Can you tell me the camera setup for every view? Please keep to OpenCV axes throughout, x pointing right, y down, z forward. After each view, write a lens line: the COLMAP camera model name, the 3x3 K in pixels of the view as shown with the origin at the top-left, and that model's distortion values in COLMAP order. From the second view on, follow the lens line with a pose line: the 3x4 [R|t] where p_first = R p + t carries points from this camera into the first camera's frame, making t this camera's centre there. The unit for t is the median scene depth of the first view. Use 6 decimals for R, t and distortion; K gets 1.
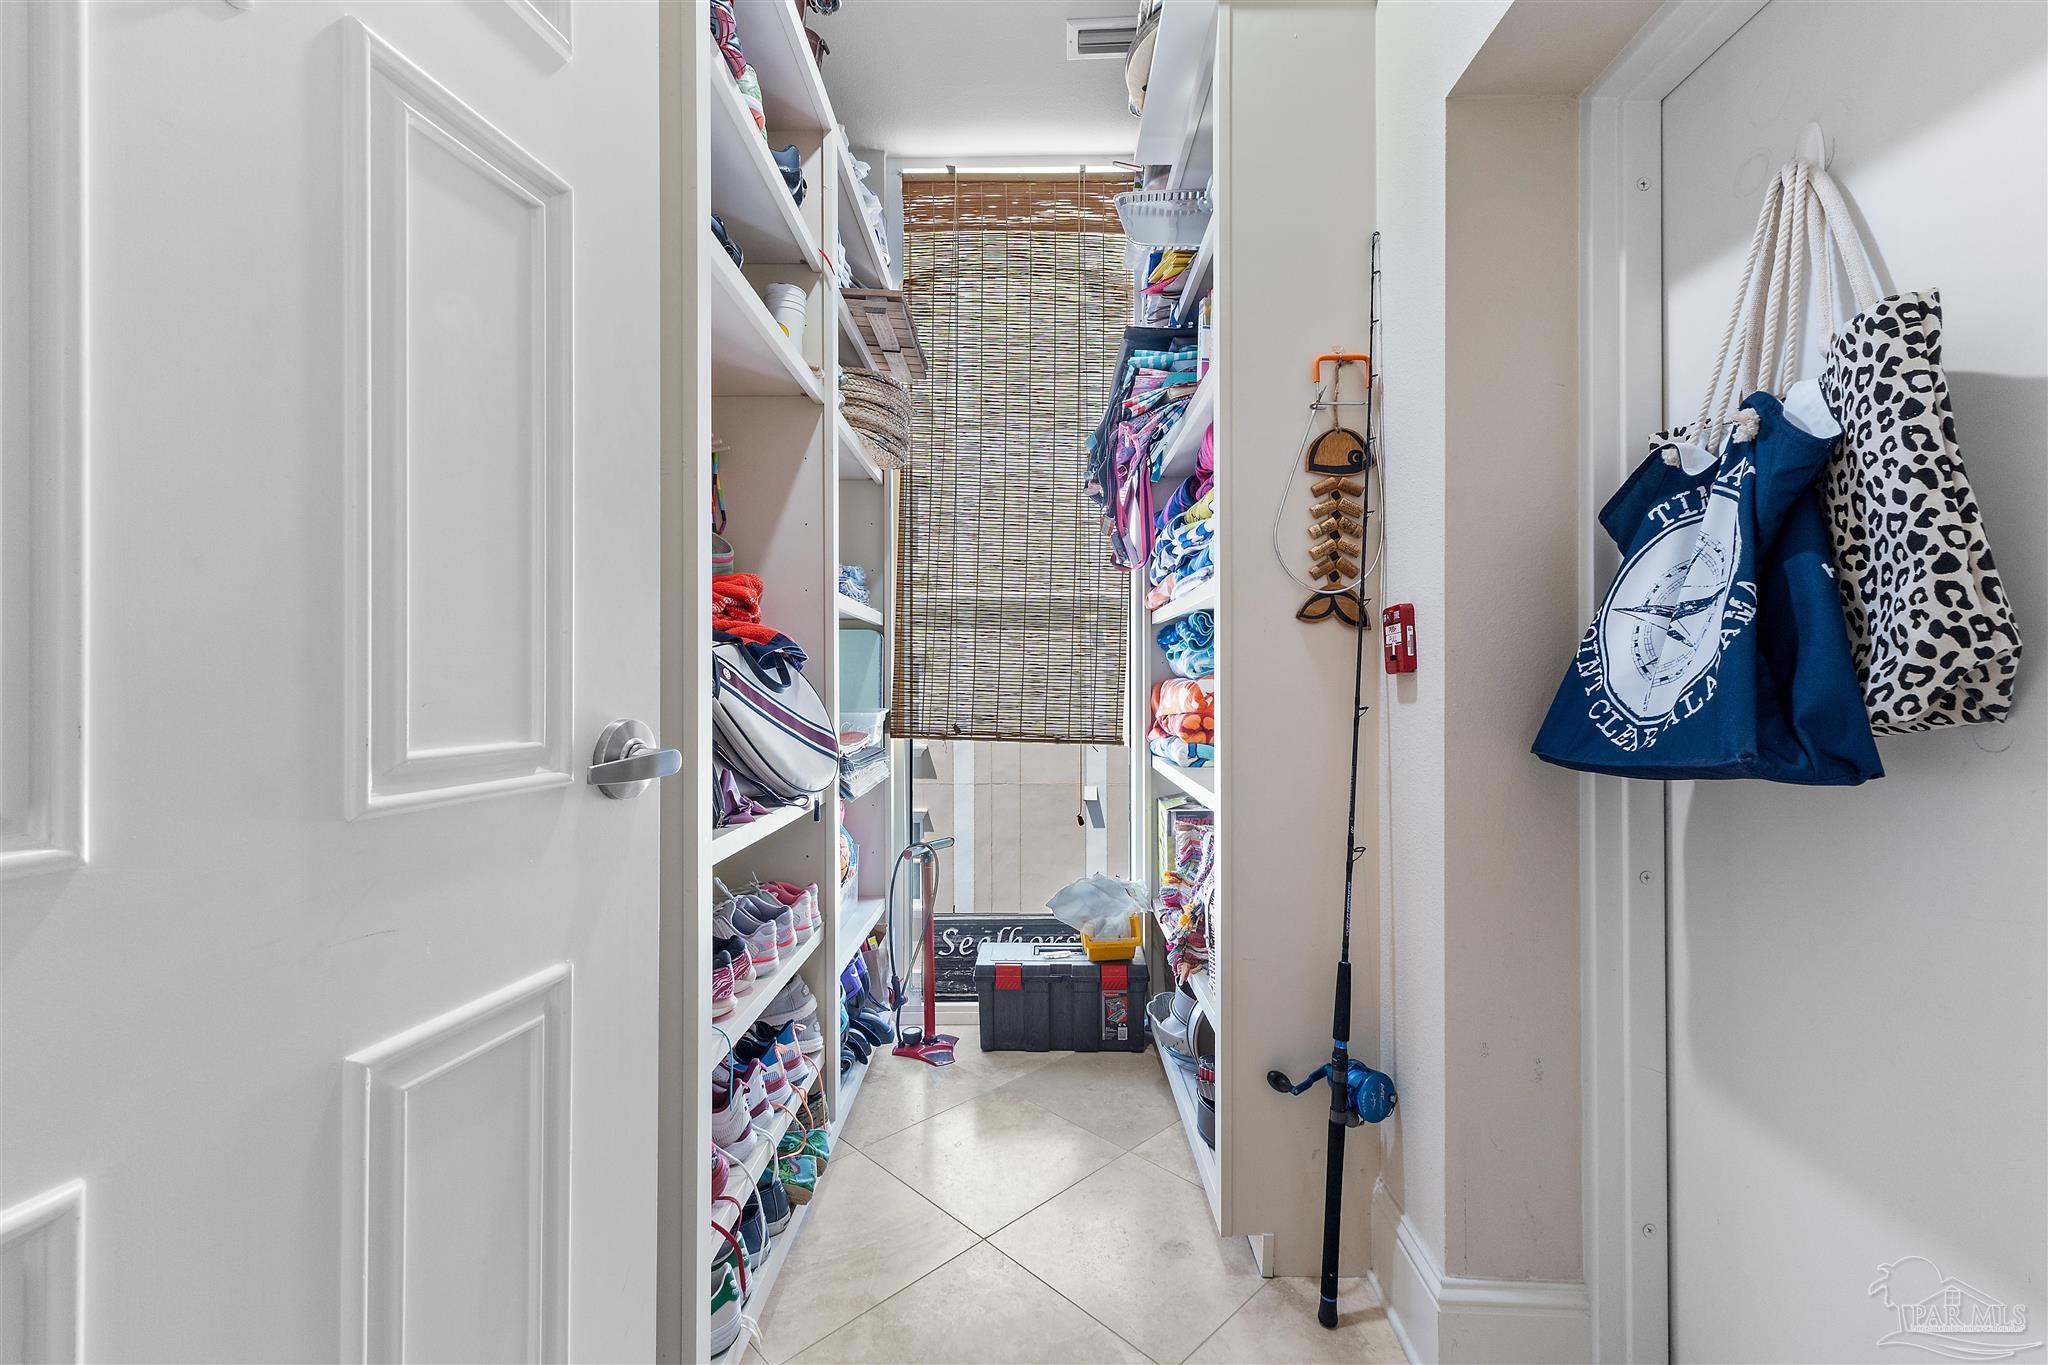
lens RADIAL K [[865.9, 0, 1011.6], [0, 865.9, 683.6], [0, 0, 1]] dist [0.003485, 0.001100]
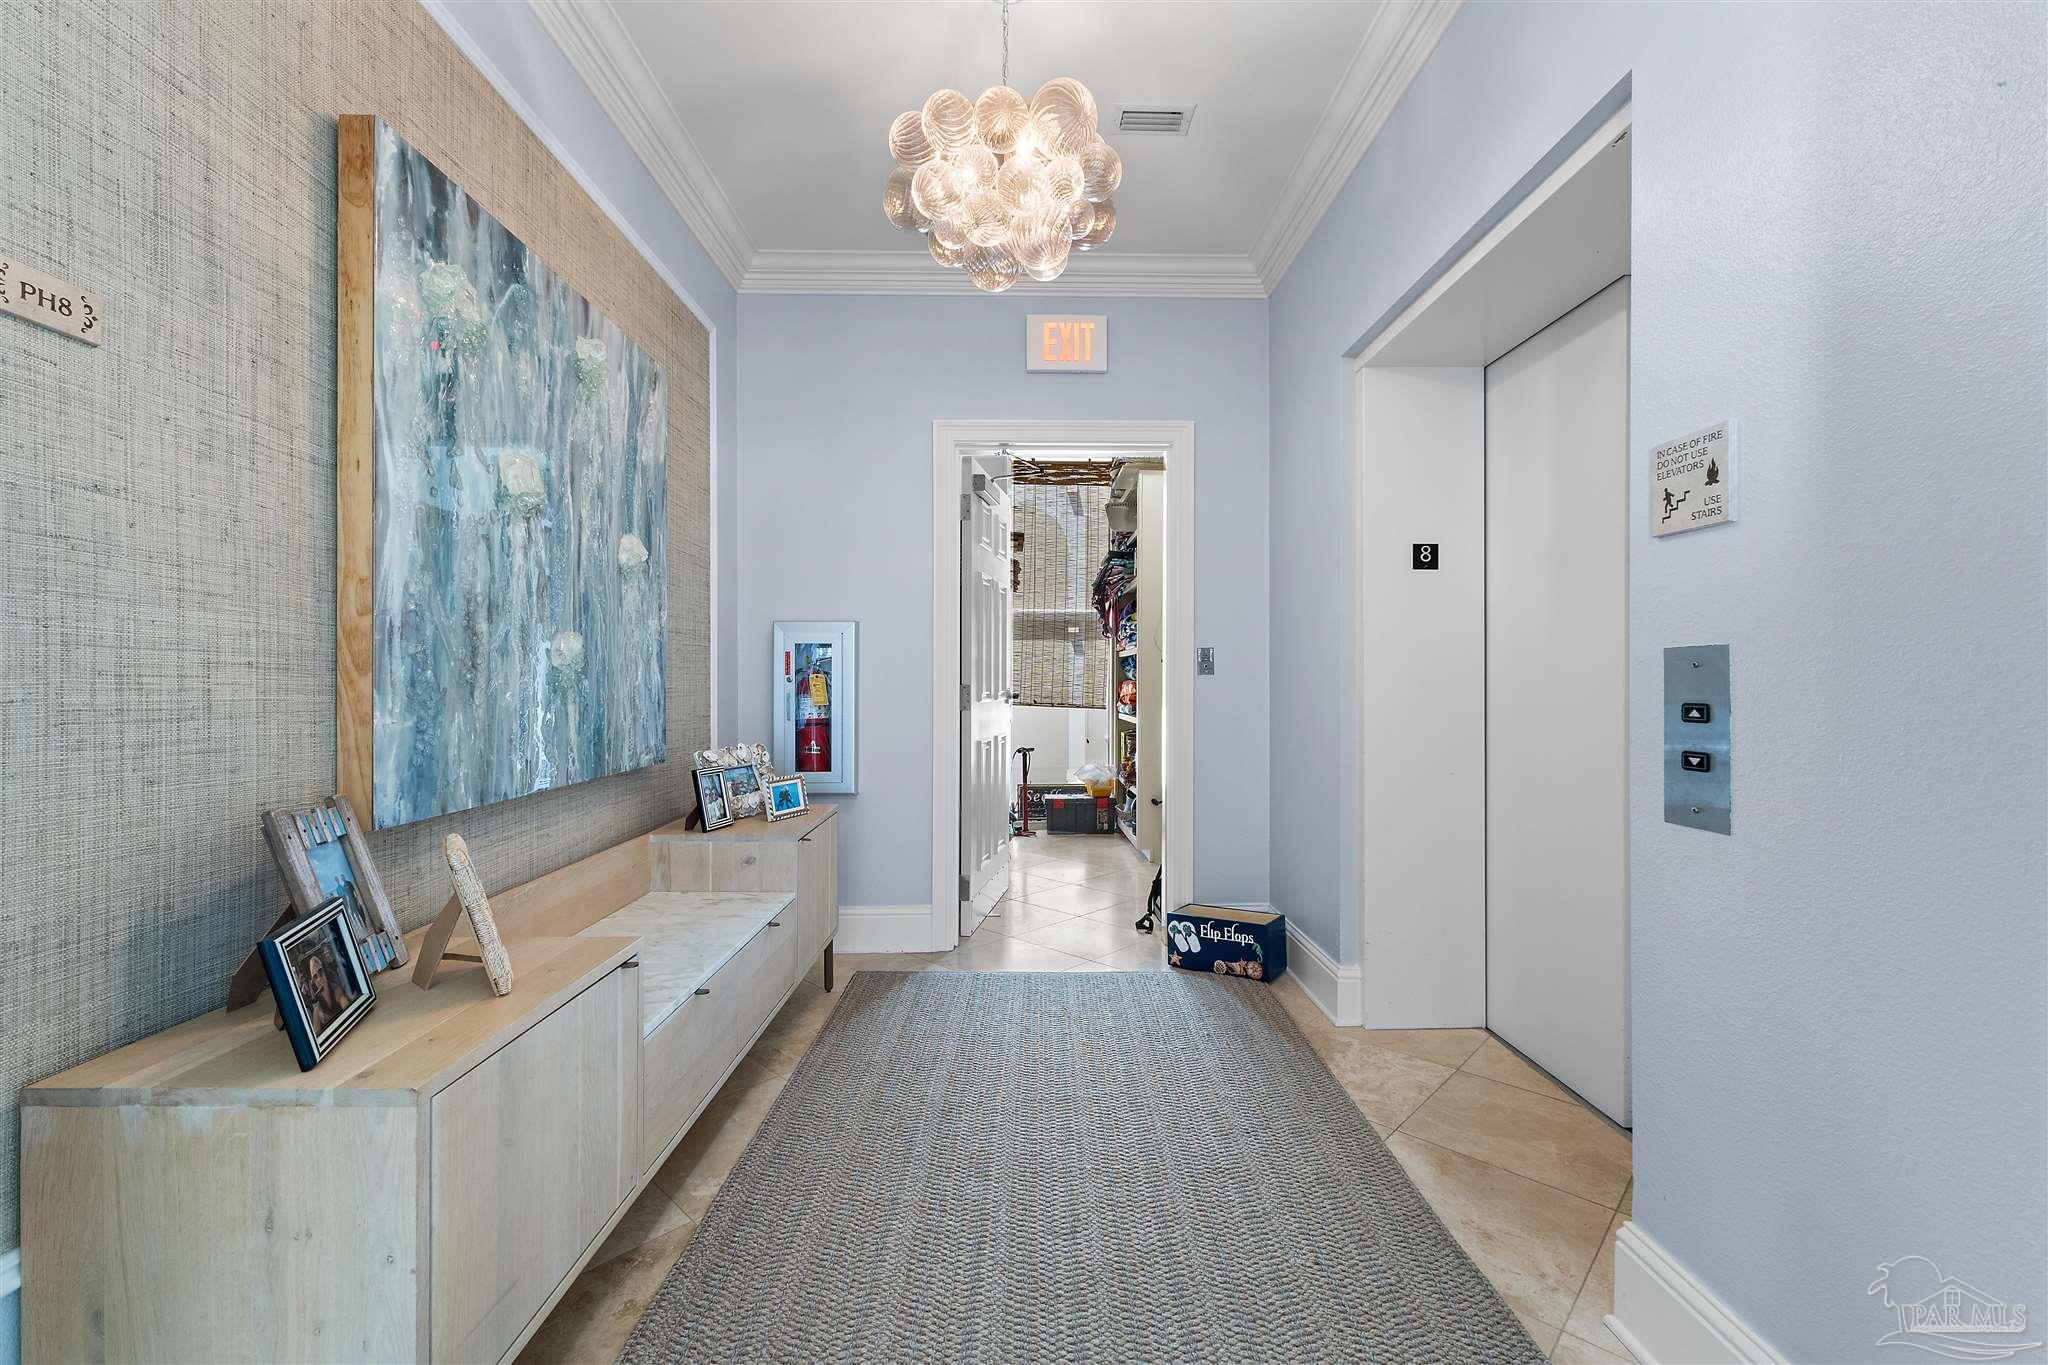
lens RADIAL K [[865.9, 0, 1032.5], [0, 865.9, 683.6], [0, 0, 1]] dist [0.003485, 0.001100]
pose [[0.999009, 0.003312, 0.044384, -0.189973], [-0.003699, 0.999956, 0.008645, -0.017442], [-0.044354, -0.008801, 0.998977, -1.446696]]
